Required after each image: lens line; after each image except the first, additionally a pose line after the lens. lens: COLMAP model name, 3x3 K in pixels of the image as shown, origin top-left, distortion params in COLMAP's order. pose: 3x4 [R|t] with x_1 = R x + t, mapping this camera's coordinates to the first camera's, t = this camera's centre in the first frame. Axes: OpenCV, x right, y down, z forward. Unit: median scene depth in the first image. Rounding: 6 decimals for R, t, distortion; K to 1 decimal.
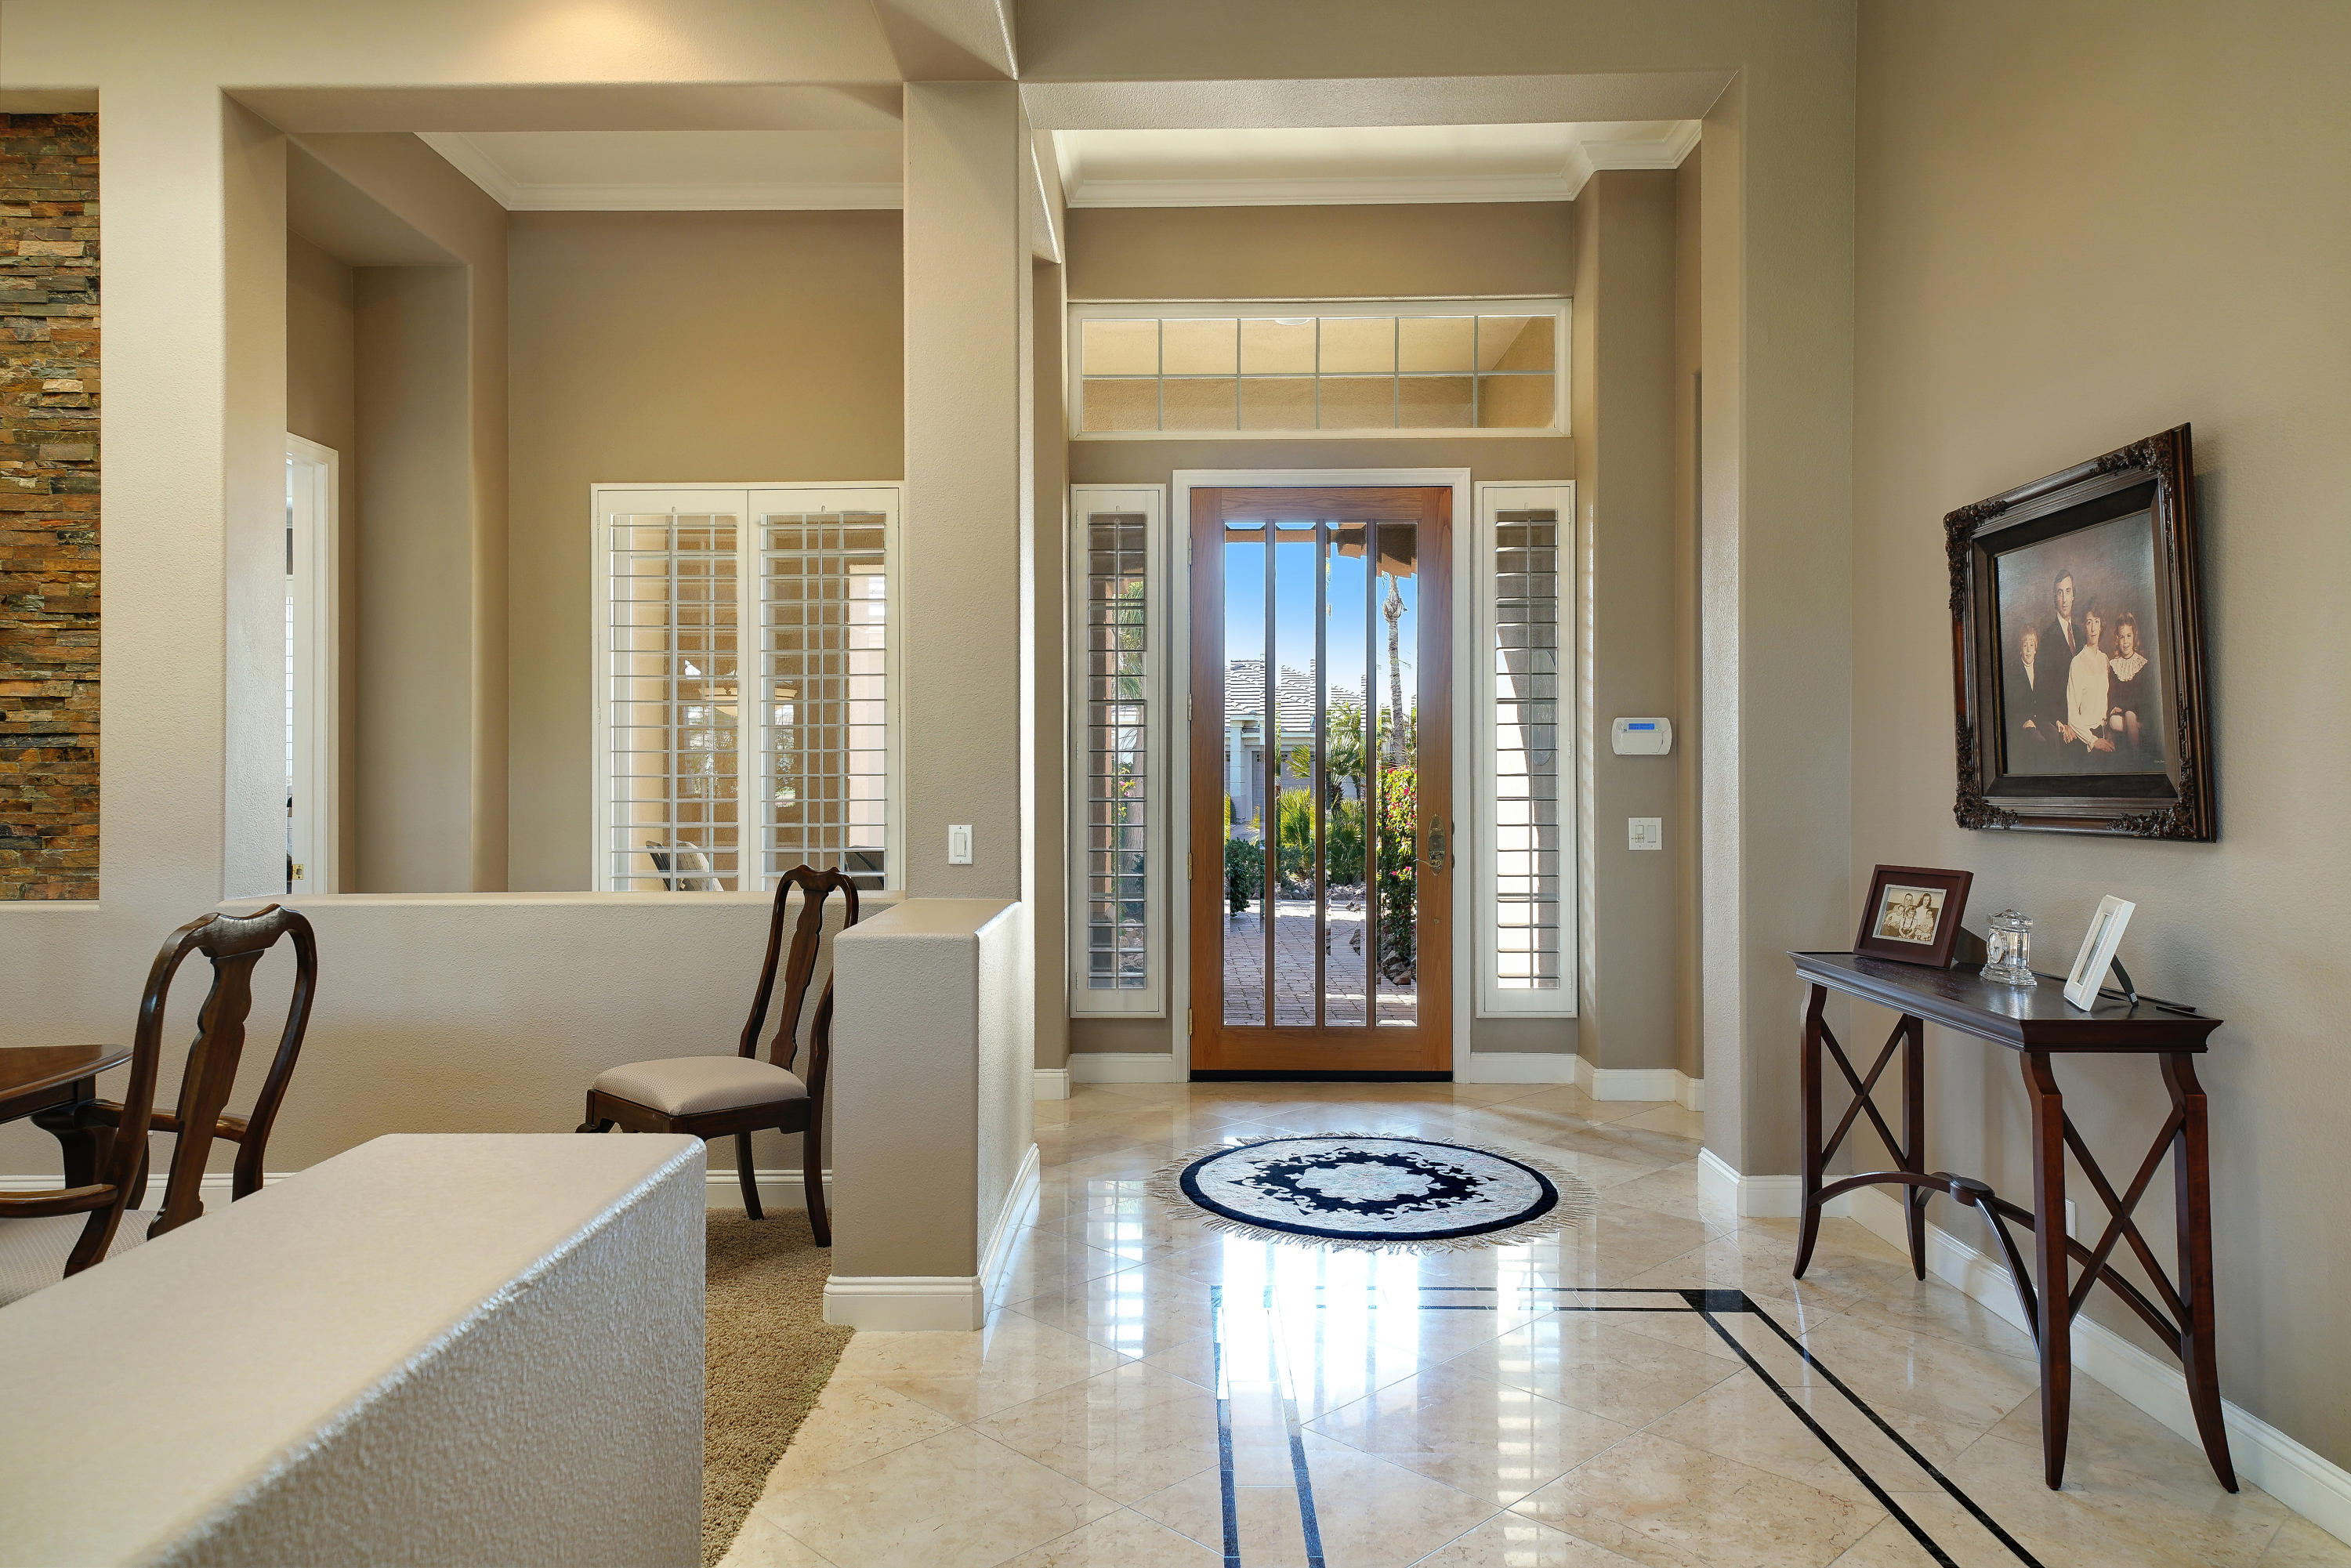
lens RADIAL K [[1542.0, 0, 1170.3], [0, 1542.0, 746.2], [0, 0, 1]] dist [0.027453, 0.000429]
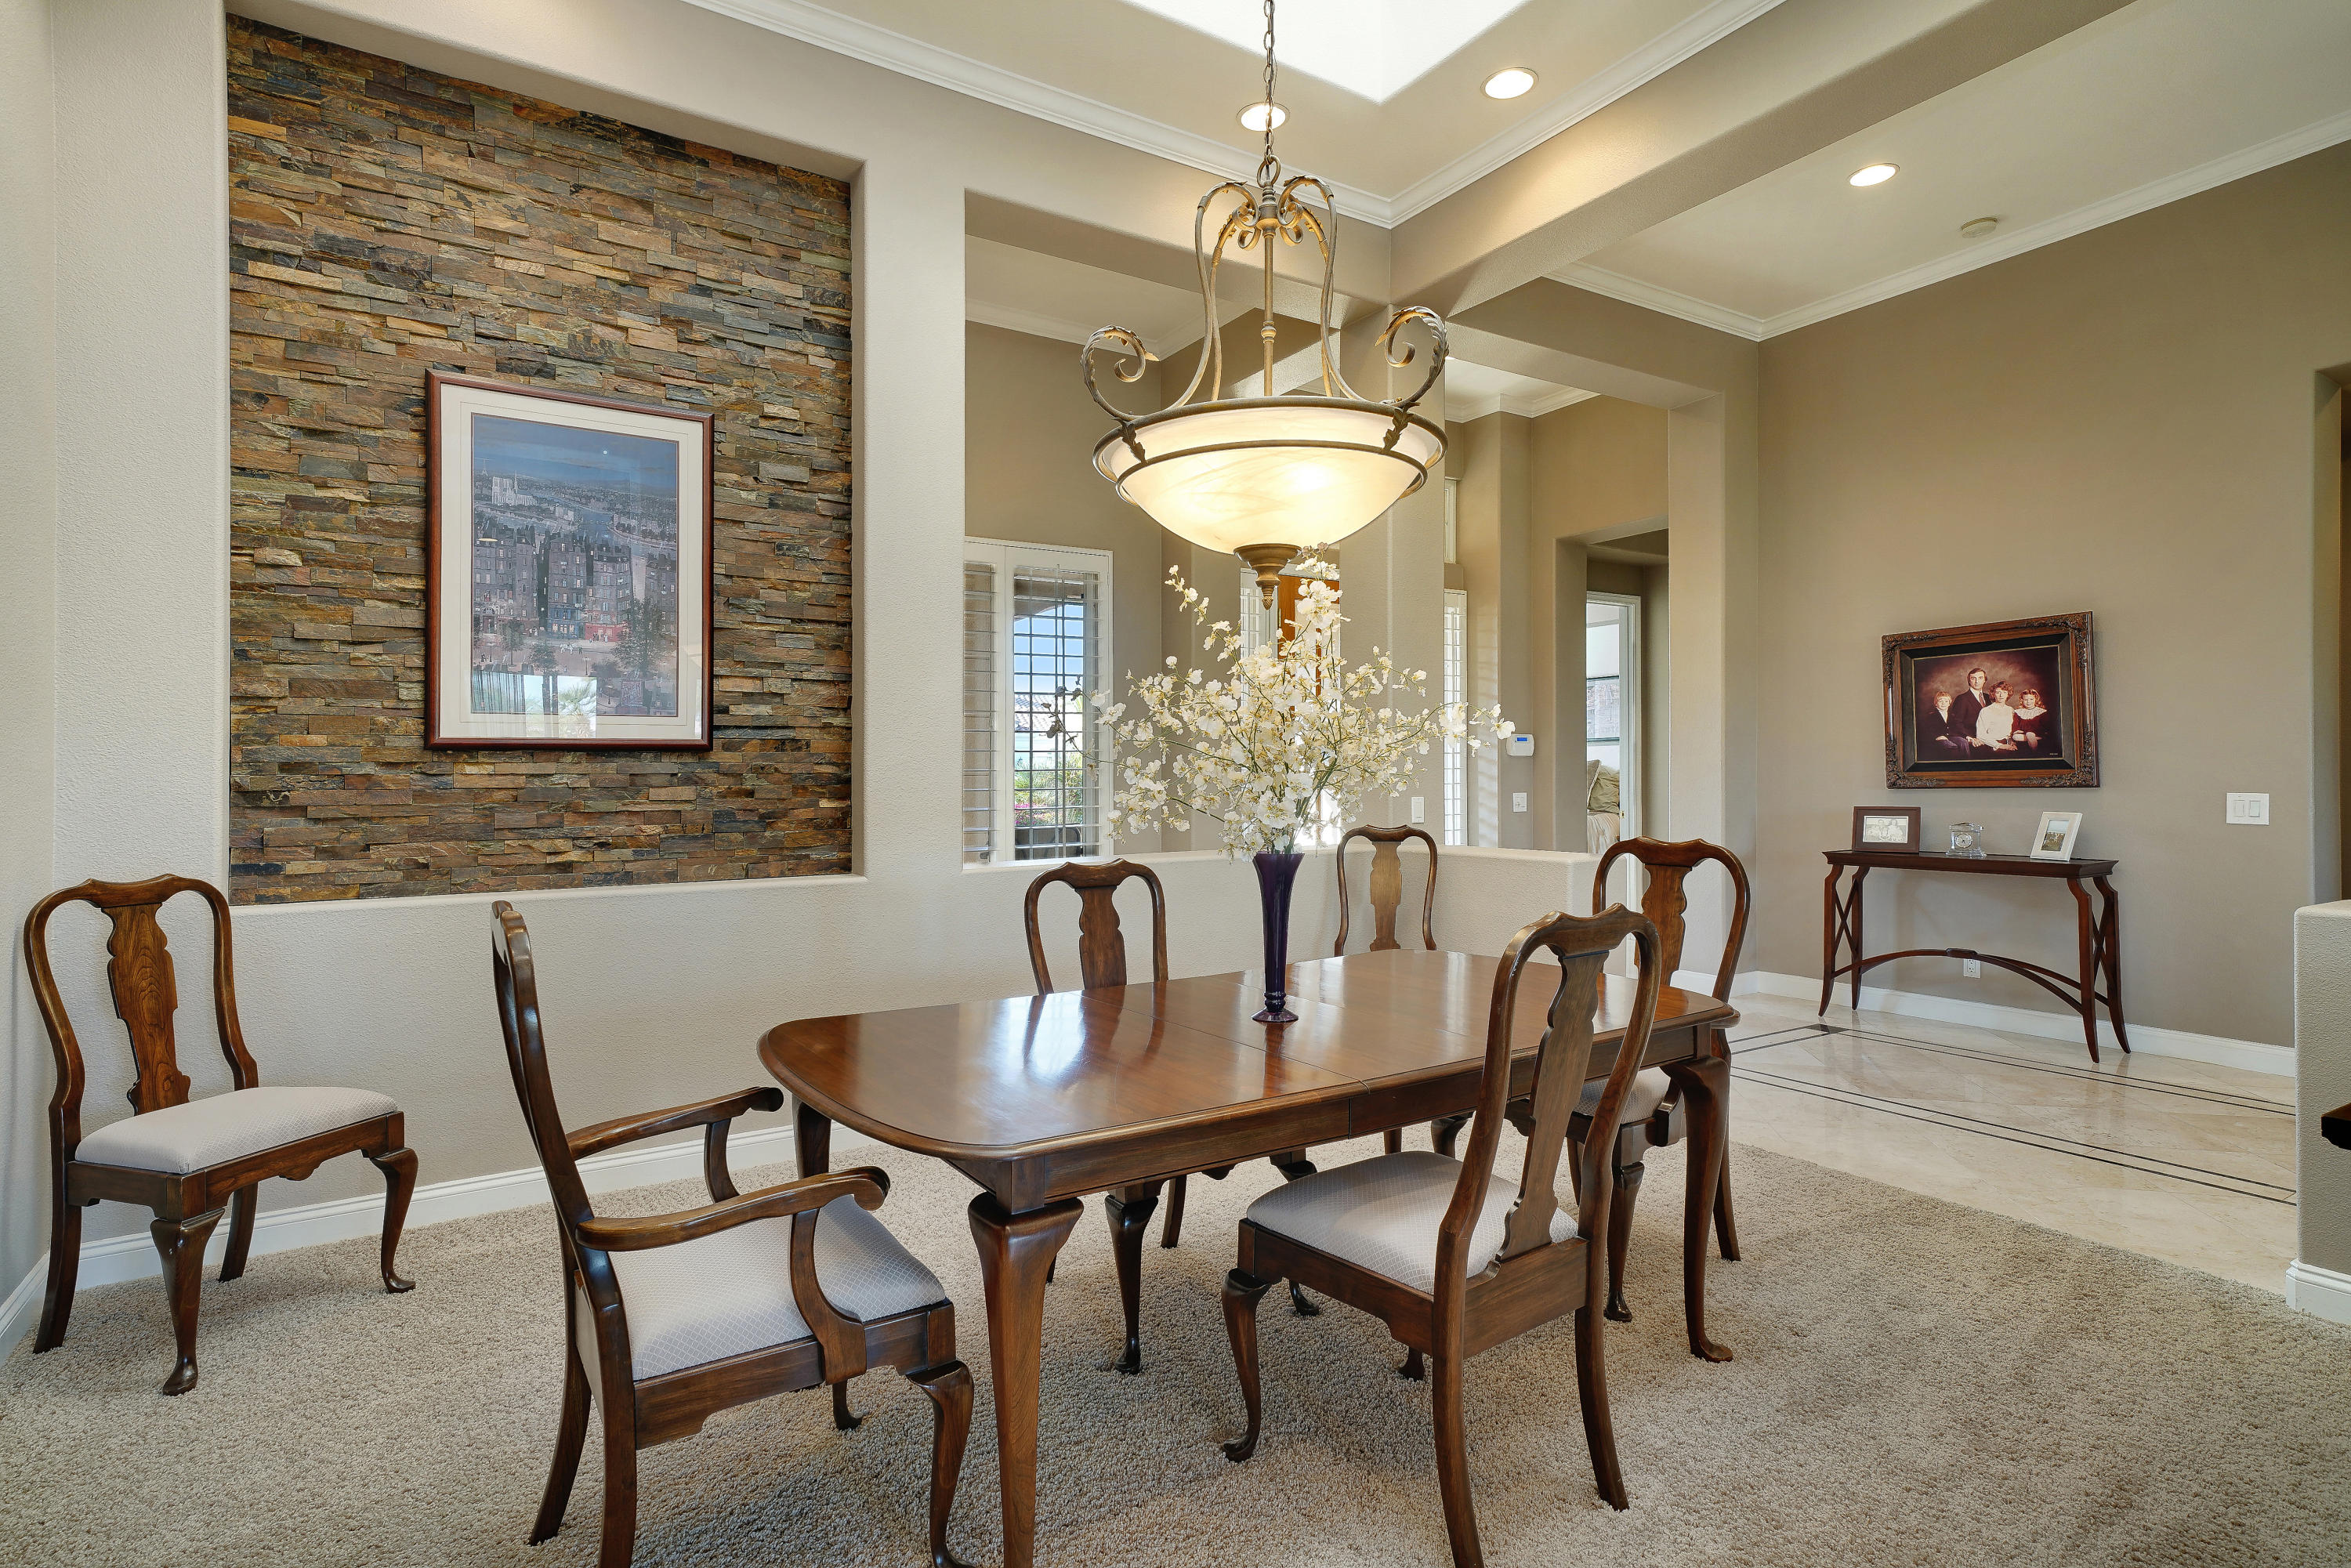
lens RADIAL K [[1182.9, 0, 1172.2], [0, 1182.9, 757.5], [0, 0, 1]] dist [0.028396, -0.001153]
pose [[0.835839, 0.004124, 0.548959, -0.937780], [-0.002660, 0.999990, -0.003463, 0.015999], [-0.548968, 0.001434, 0.835842, 0.147502]]
